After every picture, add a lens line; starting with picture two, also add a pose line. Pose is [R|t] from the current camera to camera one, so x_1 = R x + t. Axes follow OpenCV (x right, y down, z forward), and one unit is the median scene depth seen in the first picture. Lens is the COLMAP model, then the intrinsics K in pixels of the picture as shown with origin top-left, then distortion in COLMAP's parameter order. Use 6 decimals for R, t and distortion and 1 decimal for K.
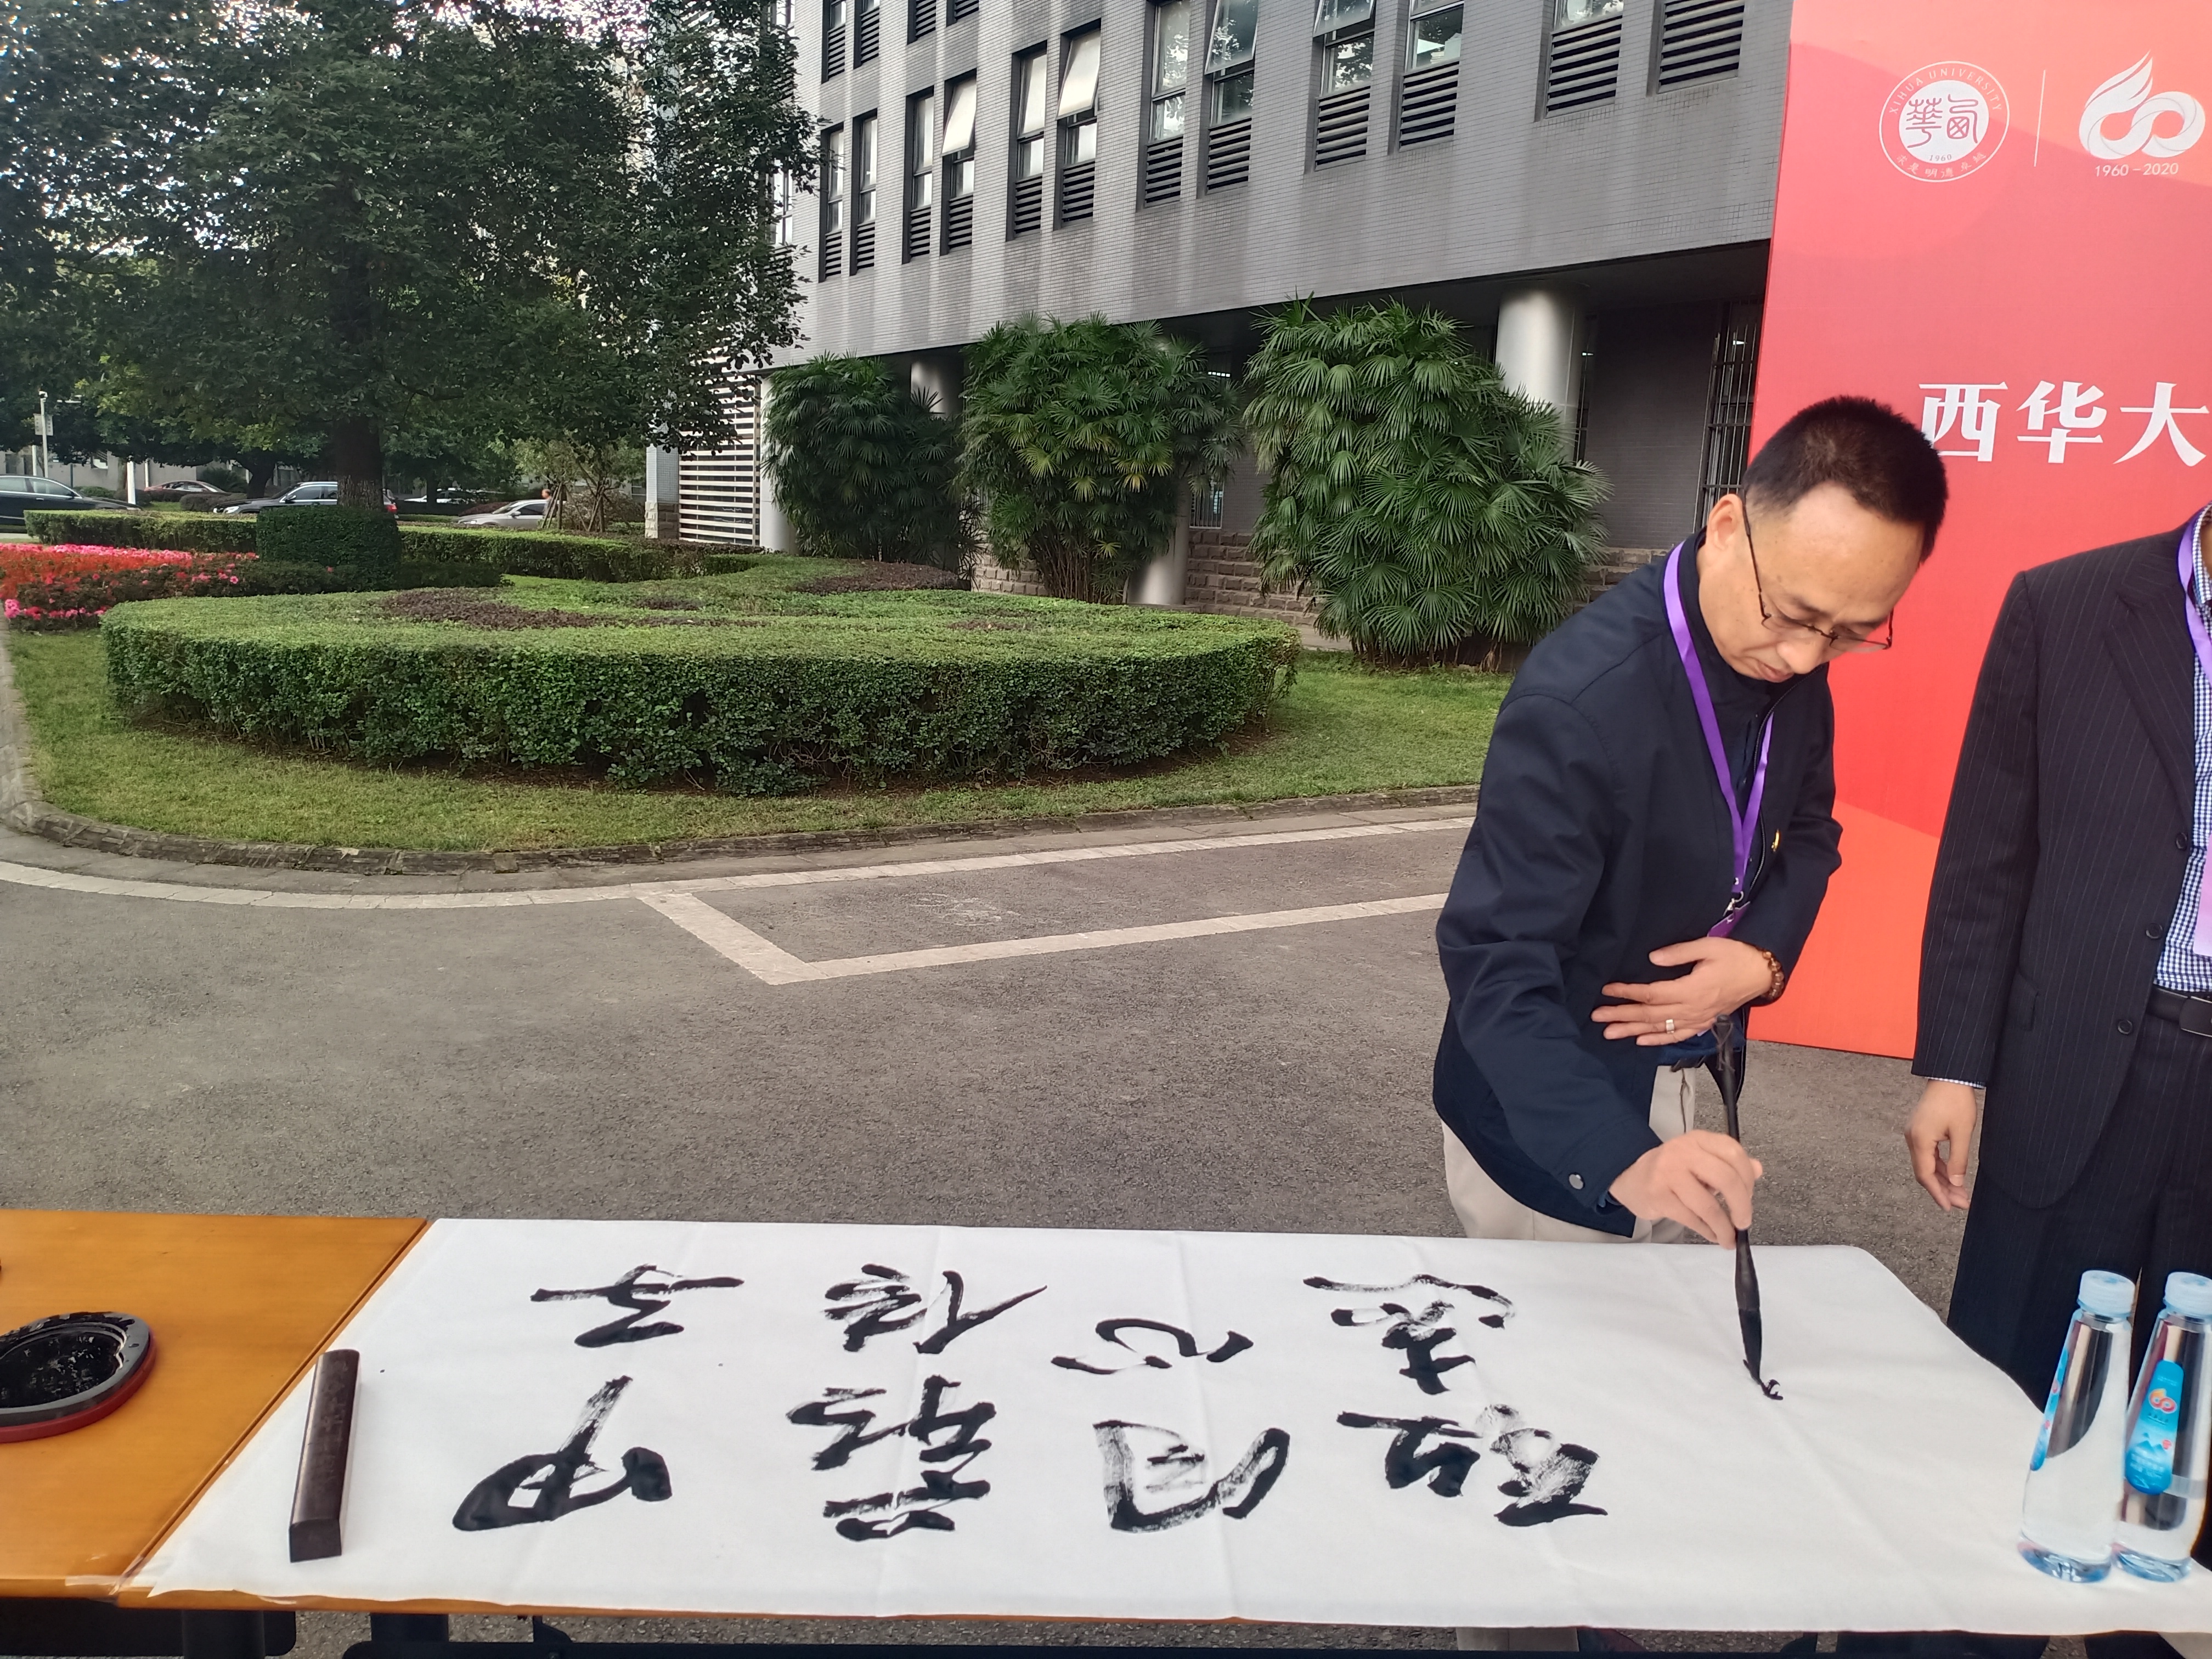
lens RADIAL K [[1775.0, 0, 1095.3], [0, 1775.0, 829.1], [0, 0, 1]] dist [0.039886, -0.054008]
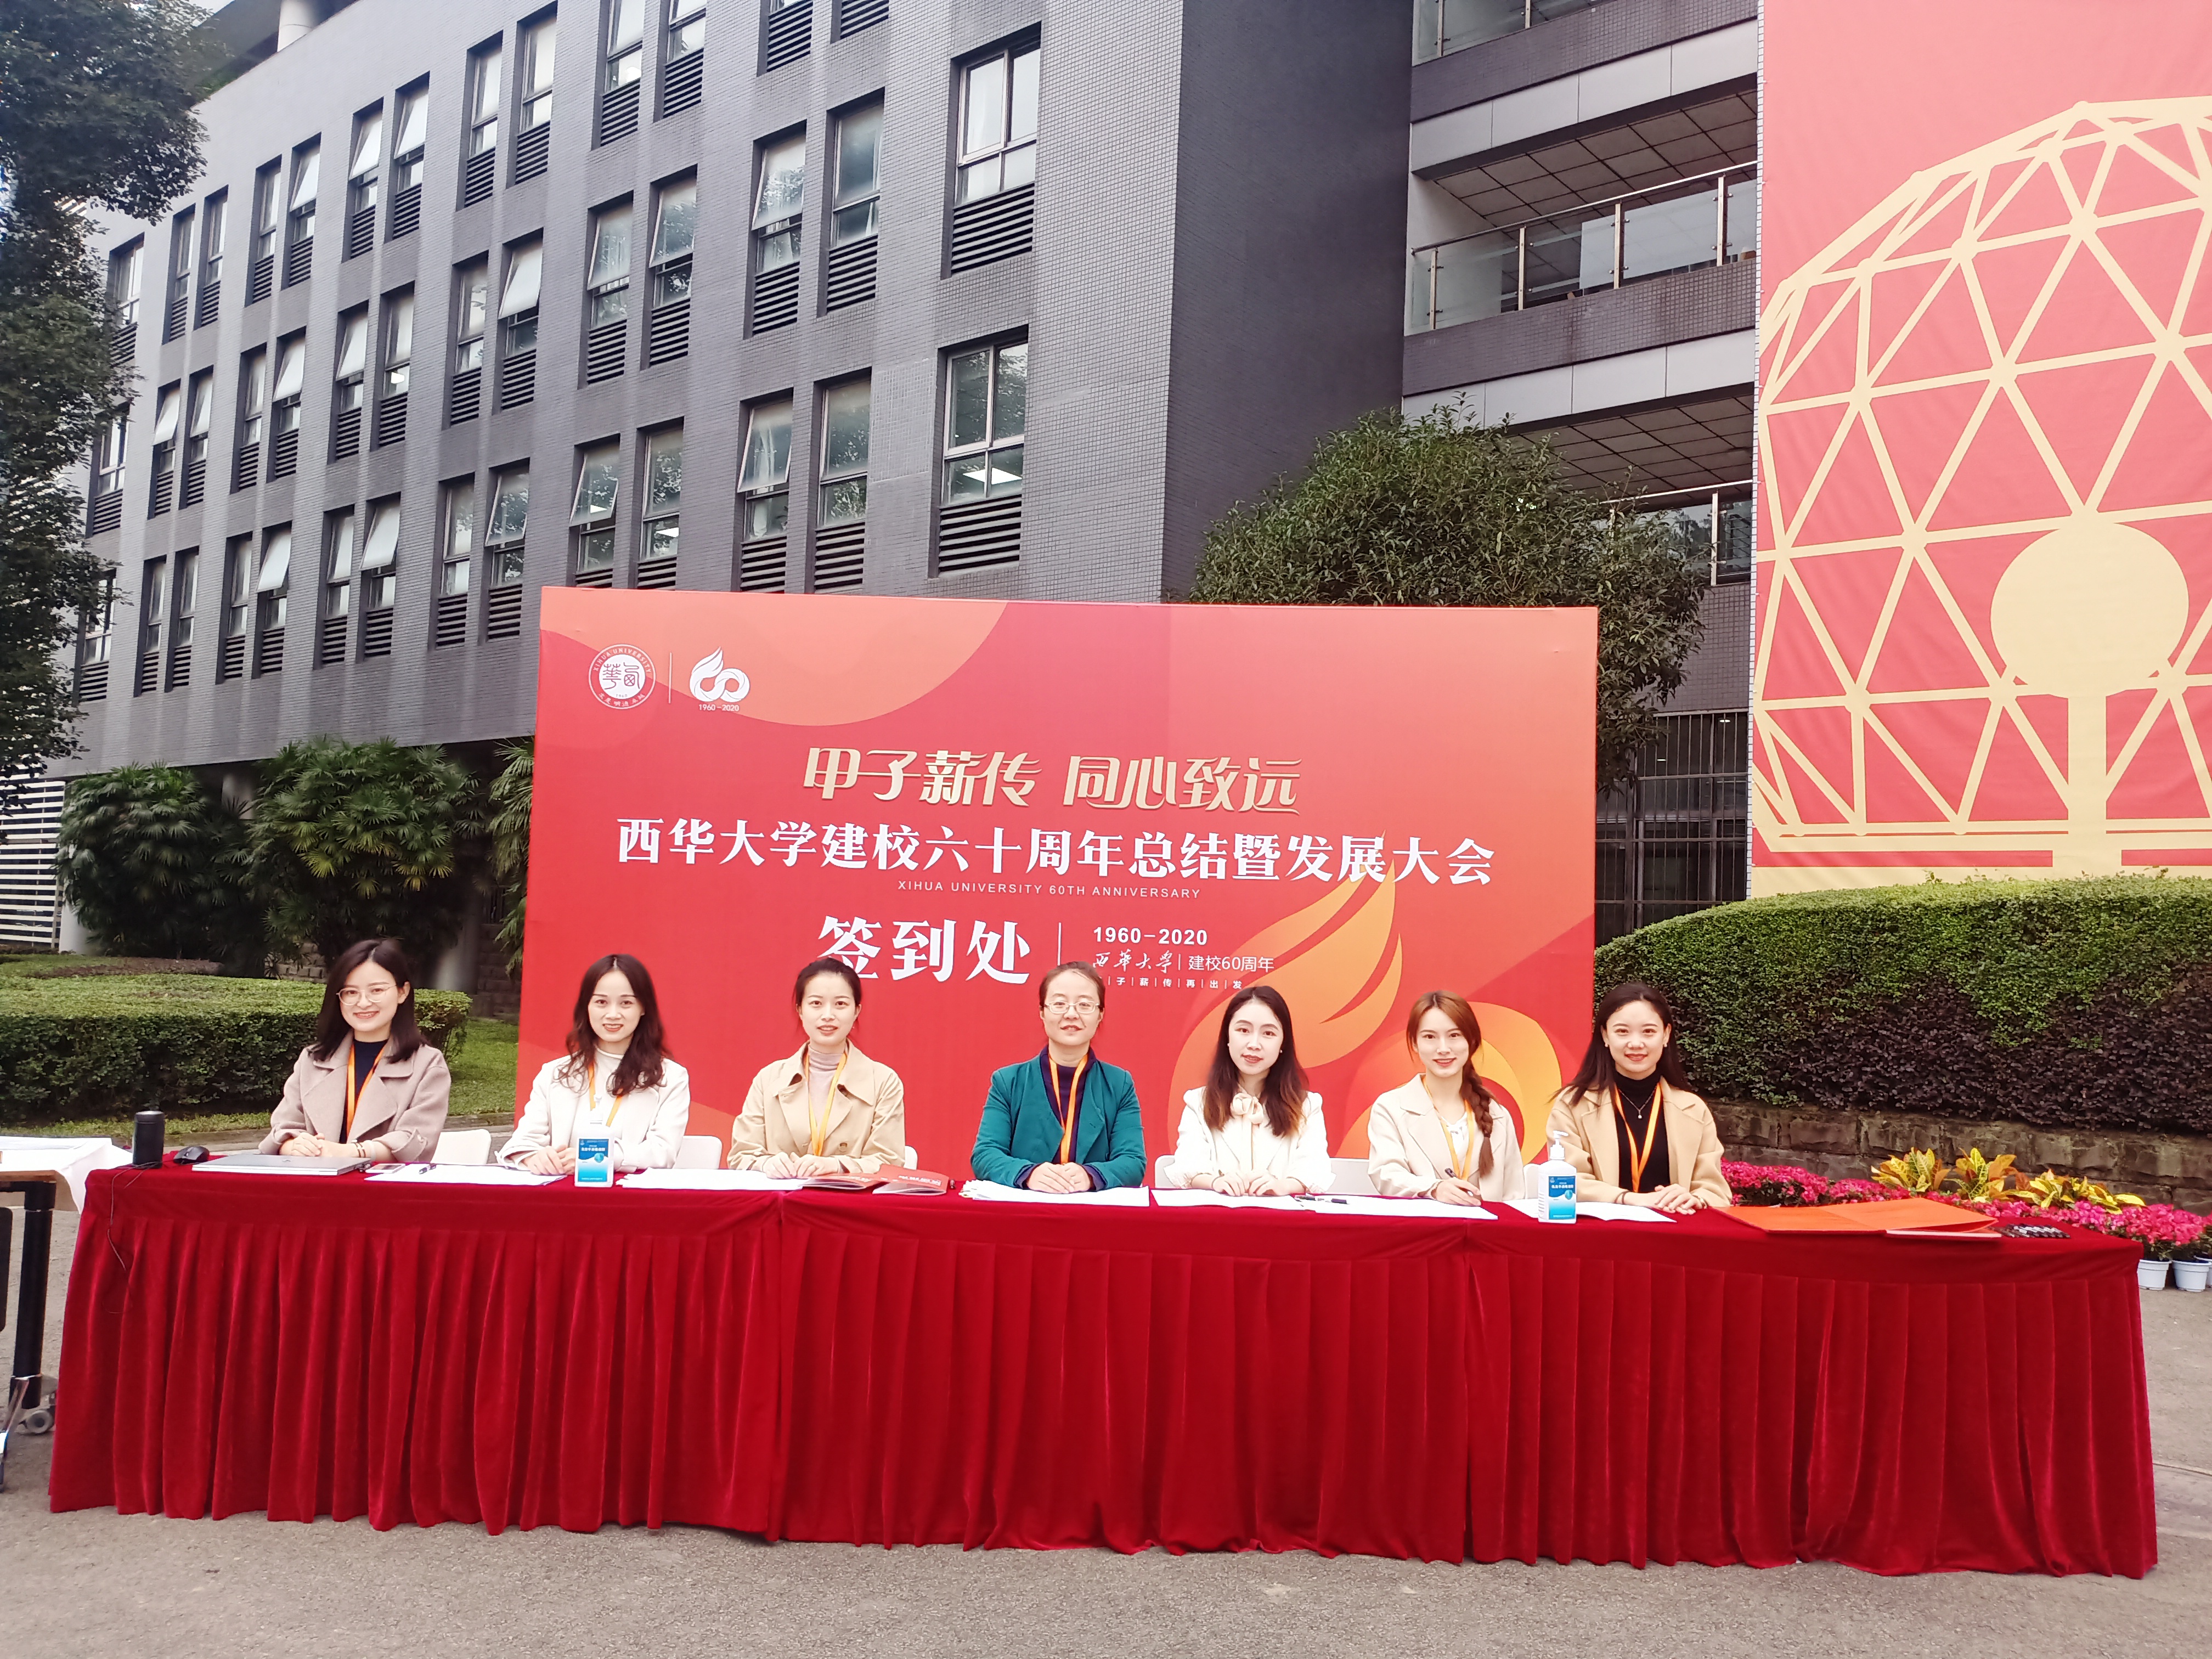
lens RADIAL K [[1775.0, 0, 1112.8], [0, 1775.0, 834.4], [0, 0, 1]] dist [0.039886, -0.054008]
pose [[0.949826, 0.014303, 0.312452, 0.086267], [0.055779, 0.975194, -0.214207, 0.037556], [-0.307765, 0.220888, 0.925467, -0.171409]]
